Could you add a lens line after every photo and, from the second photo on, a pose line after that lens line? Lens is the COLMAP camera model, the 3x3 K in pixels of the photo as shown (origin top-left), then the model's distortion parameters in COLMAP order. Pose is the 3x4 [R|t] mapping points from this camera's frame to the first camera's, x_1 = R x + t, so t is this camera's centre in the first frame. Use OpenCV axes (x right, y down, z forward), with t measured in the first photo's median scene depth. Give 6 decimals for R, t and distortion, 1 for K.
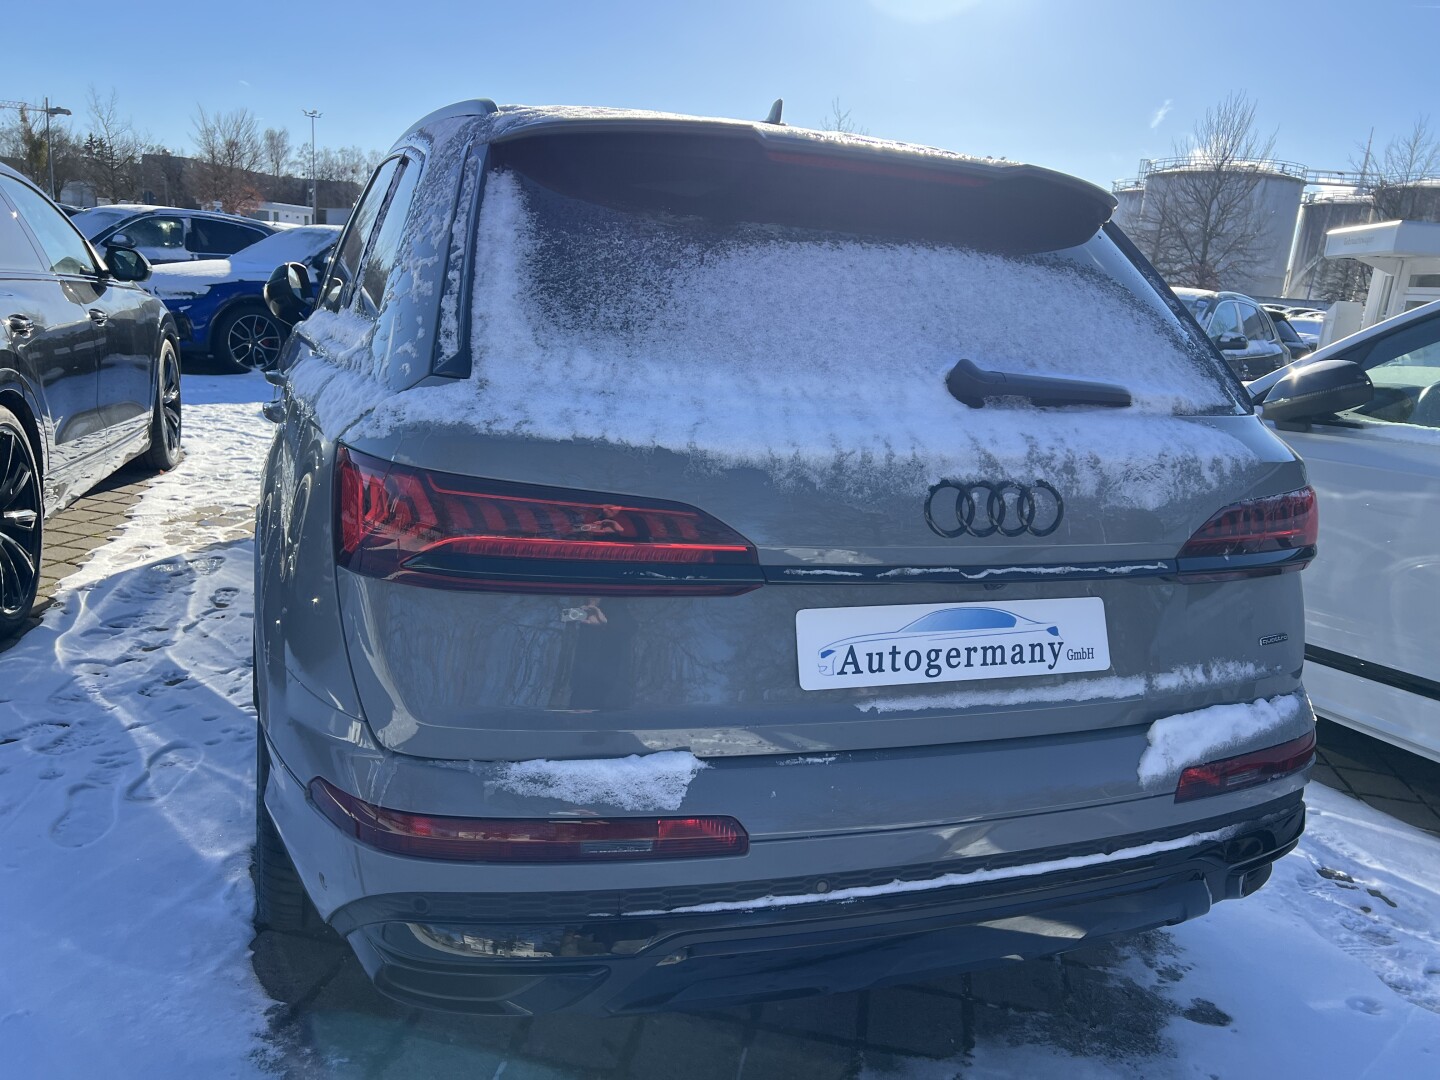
lens RADIAL K [[1079.4, 0, 720.0], [0, 1079.4, 540.0], [0, 0, 1]] dist [0.086100, -0.130276]
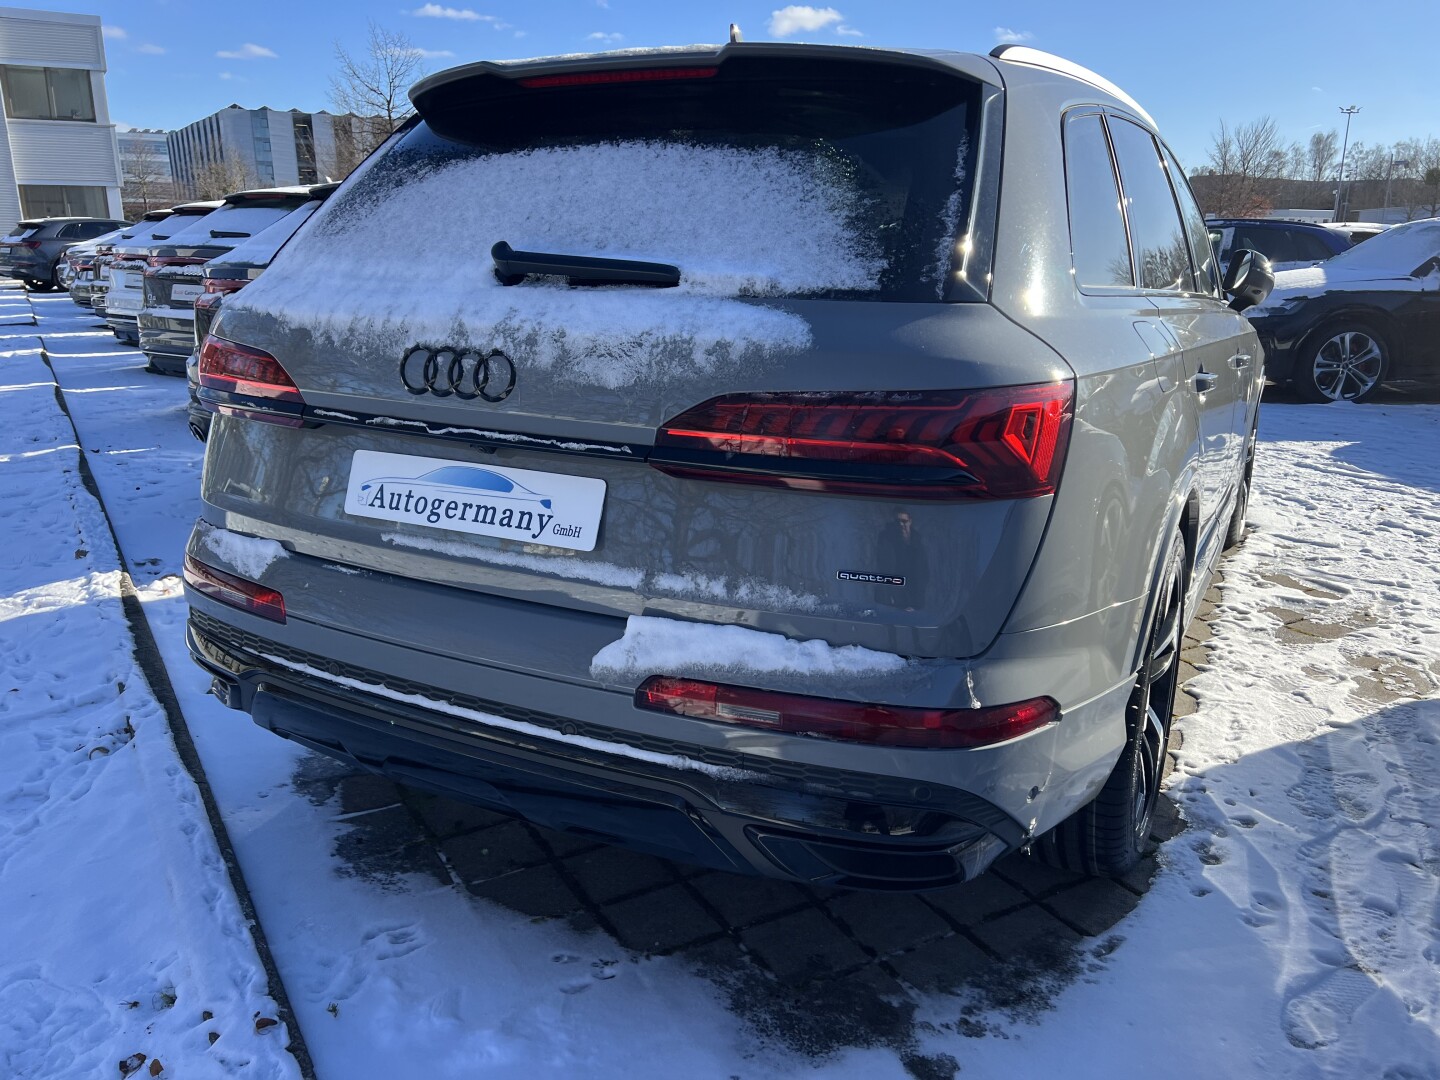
lens RADIAL K [[1077.1, 0, 731.7], [0, 1077.1, 541.0], [0, 0, 1]] dist [0.114170, -0.201458]
pose [[0.657736, 0.127397, -0.742397, 1.226724], [-0.136064, 0.989475, 0.049249, 0.045865], [0.740857, 0.068621, 0.668148, 0.463229]]
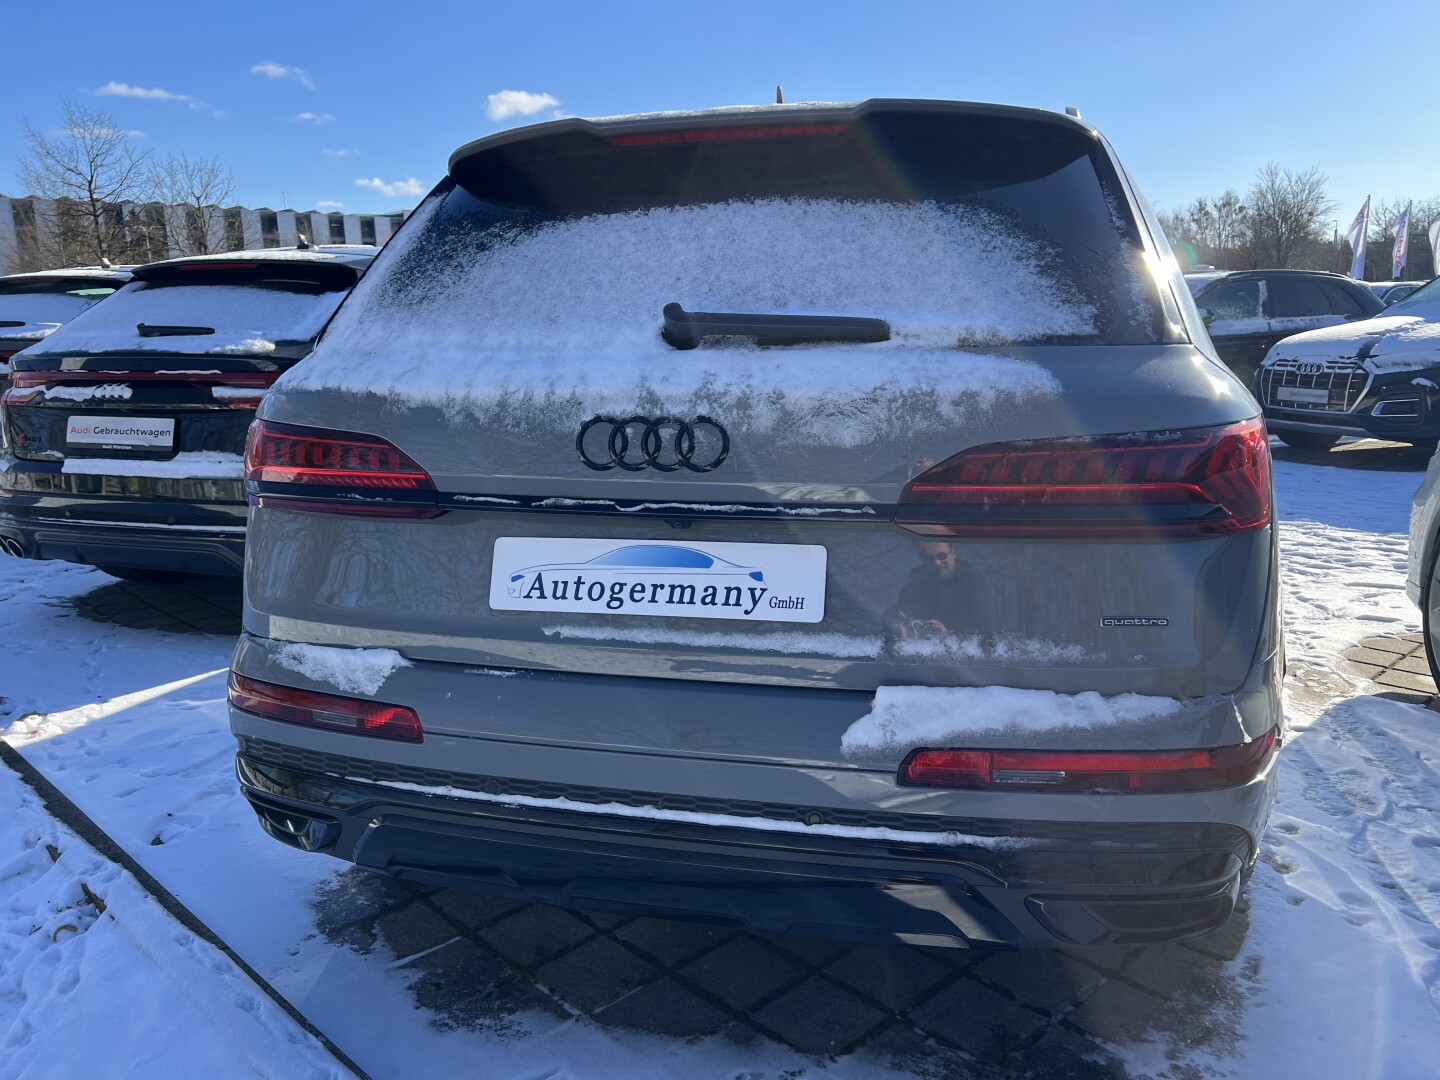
lens RADIAL K [[1066.8, 0, 728.7], [0, 1066.8, 545.5], [0, 0, 1]] dist [0.134992, -0.186536]
pose [[0.811652, 0.024630, -0.583621, 0.864353], [-0.053048, 0.998090, -0.031653, 0.090535], [0.581727, 0.056651, 0.811409, 0.224875]]
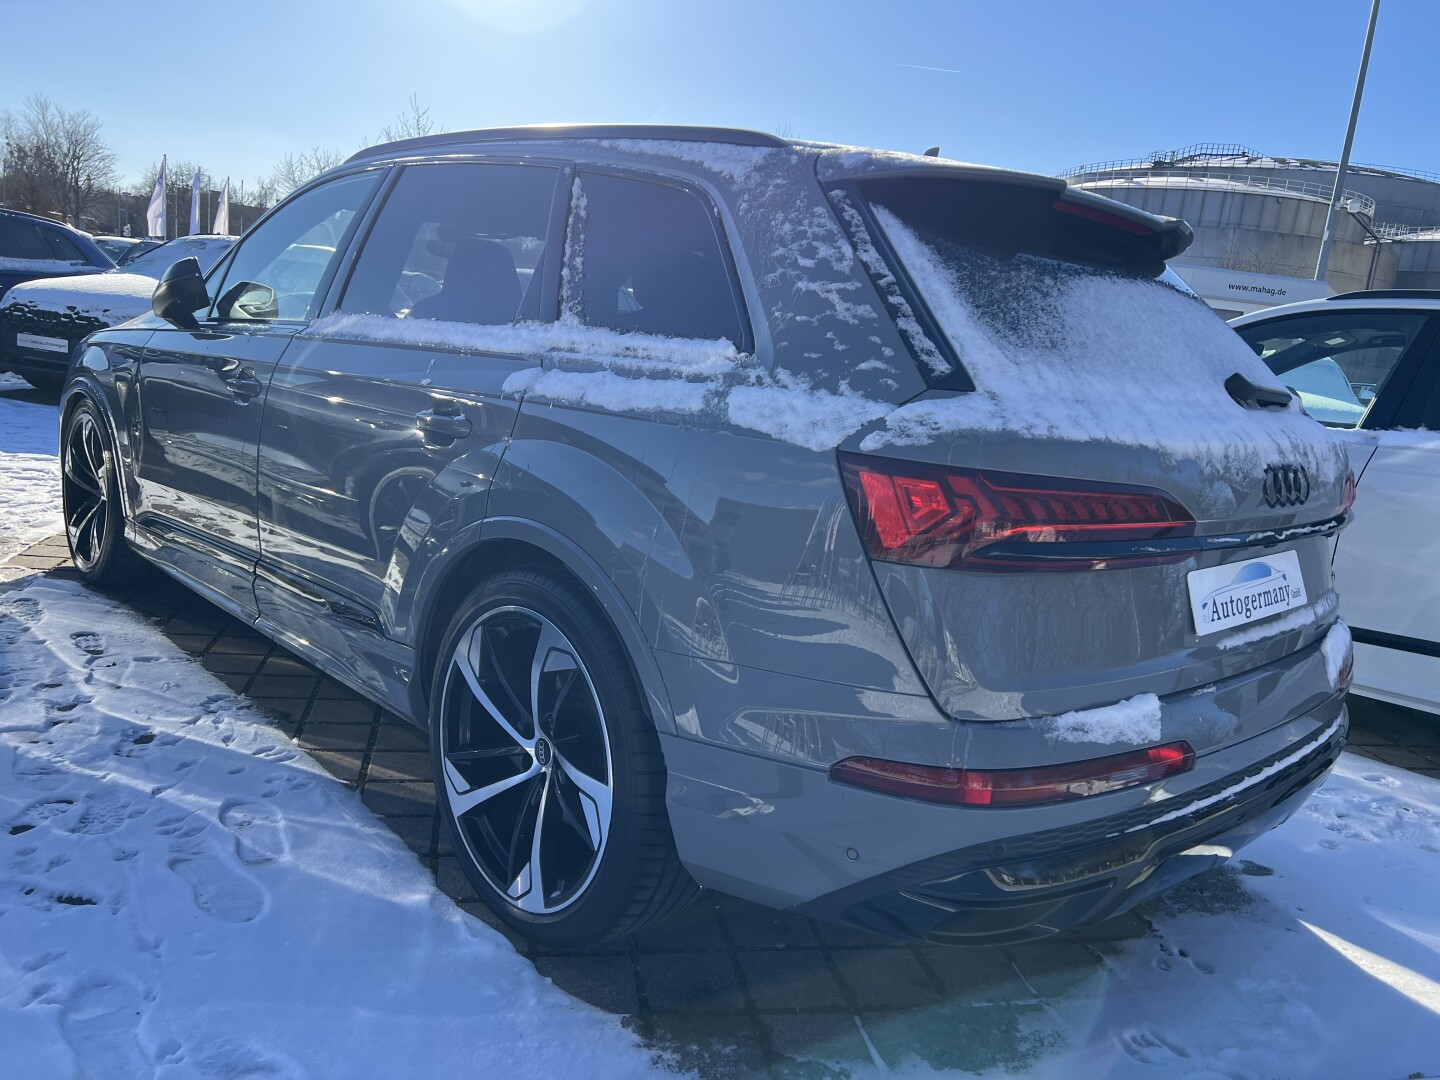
lens RADIAL K [[1080.9, 0, 728.8], [0, 1080.9, 519.3], [0, 0, 1]] dist [0.075611, -0.099461]
pose [[0.918664, -0.054545, 0.391256, -0.856015], [0.061945, 0.998060, -0.006306, -0.020258], [-0.390153, 0.030029, 0.920260, 0.040027]]
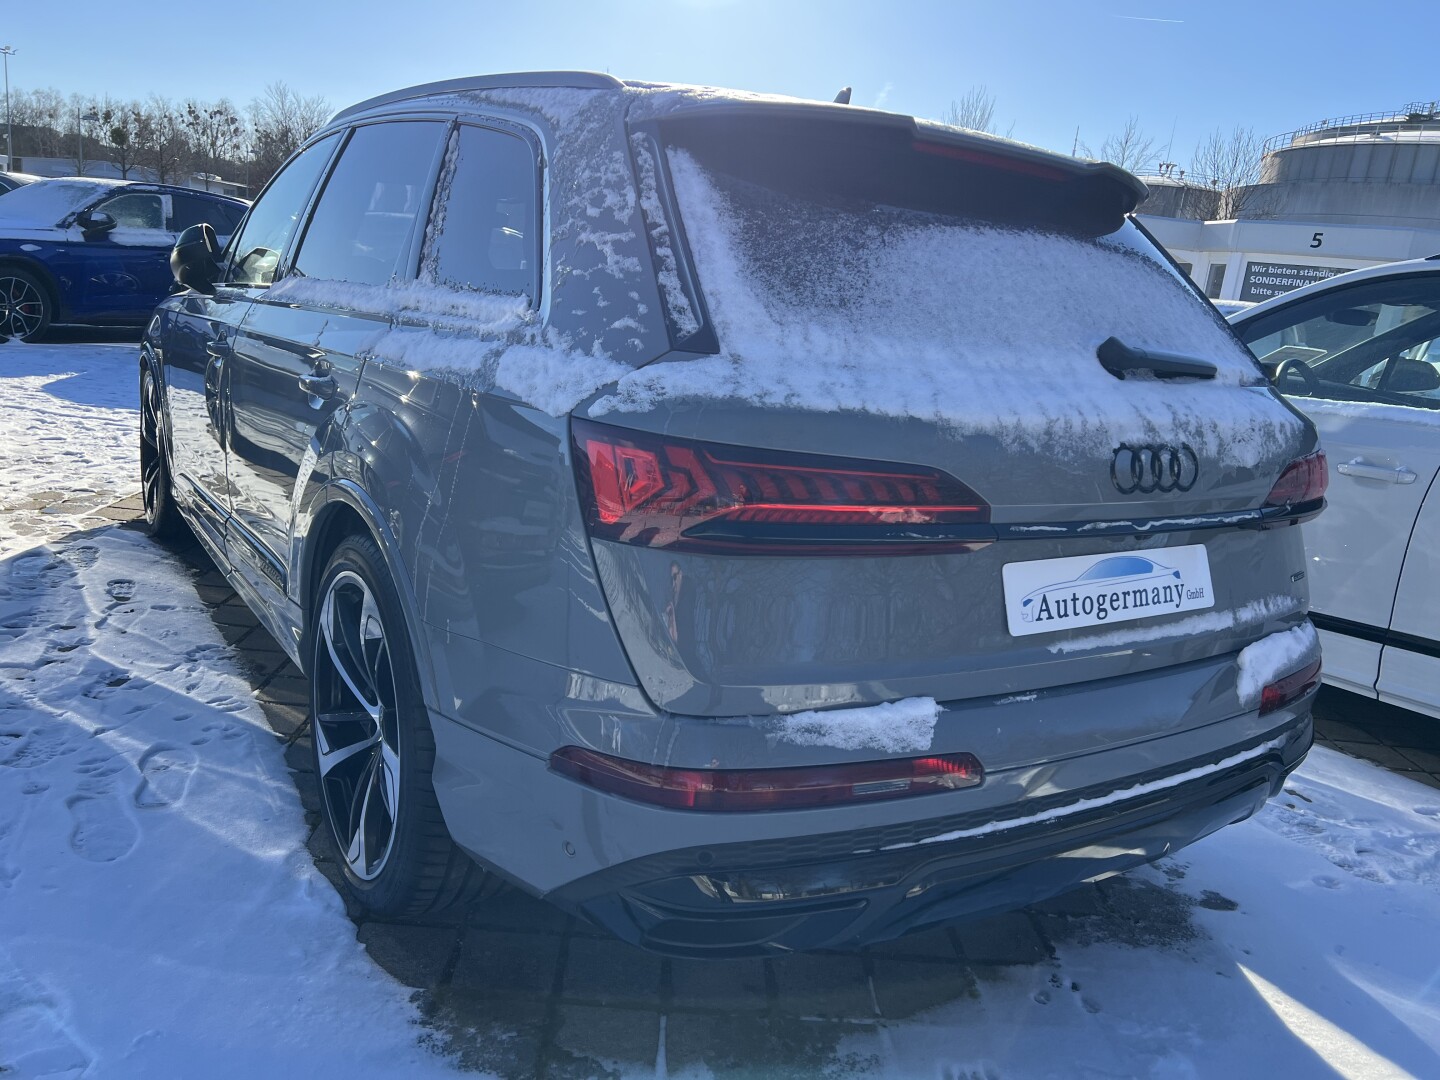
lens RADIAL K [[1083.8, 0, 731.9], [0, 1083.8, 536.6], [0, 0, 1]] dist [0.057131, -0.068970]
pose [[0.974123, -0.034408, 0.223385, -0.420169], [0.029695, 0.999261, 0.024424, 0.001566], [-0.224060, -0.017159, 0.974424, -0.016788]]
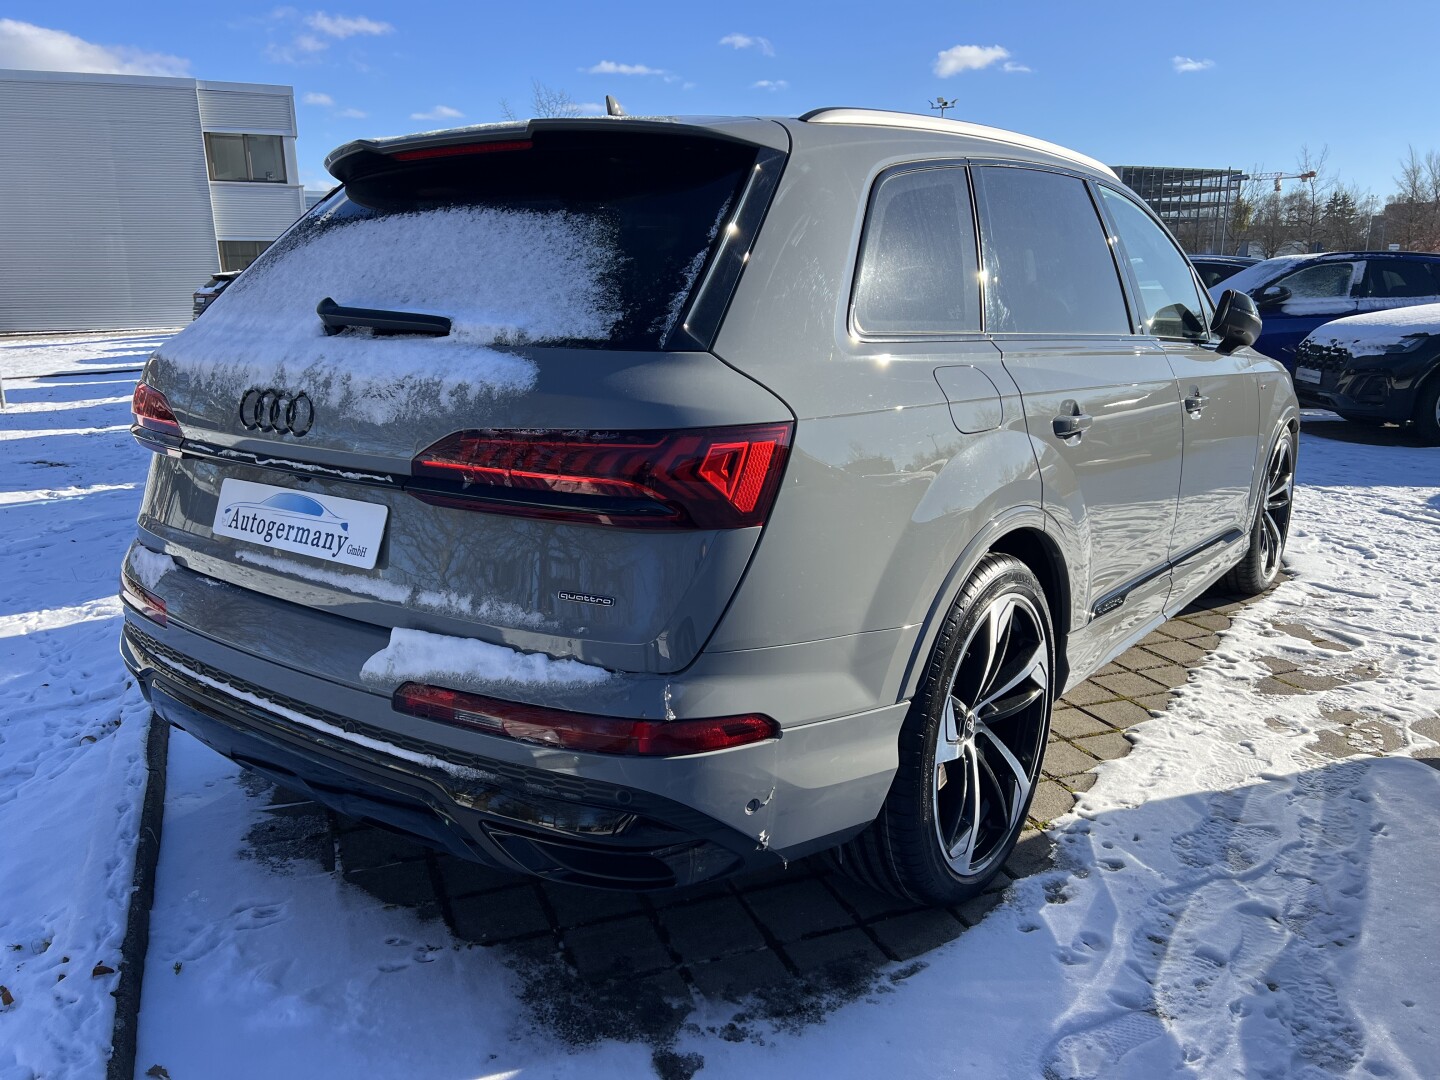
lens RADIAL K [[1079.4, 0, 720.0], [0, 1079.4, 540.0], [0, 0, 1]] dist [0.086100, -0.130276]
pose [[0.535027, 0.113825, -0.837132, 1.547622], [-0.153460, 0.987492, 0.036190, -0.006014], [0.830780, 0.109104, 0.545803, 0.722597]]
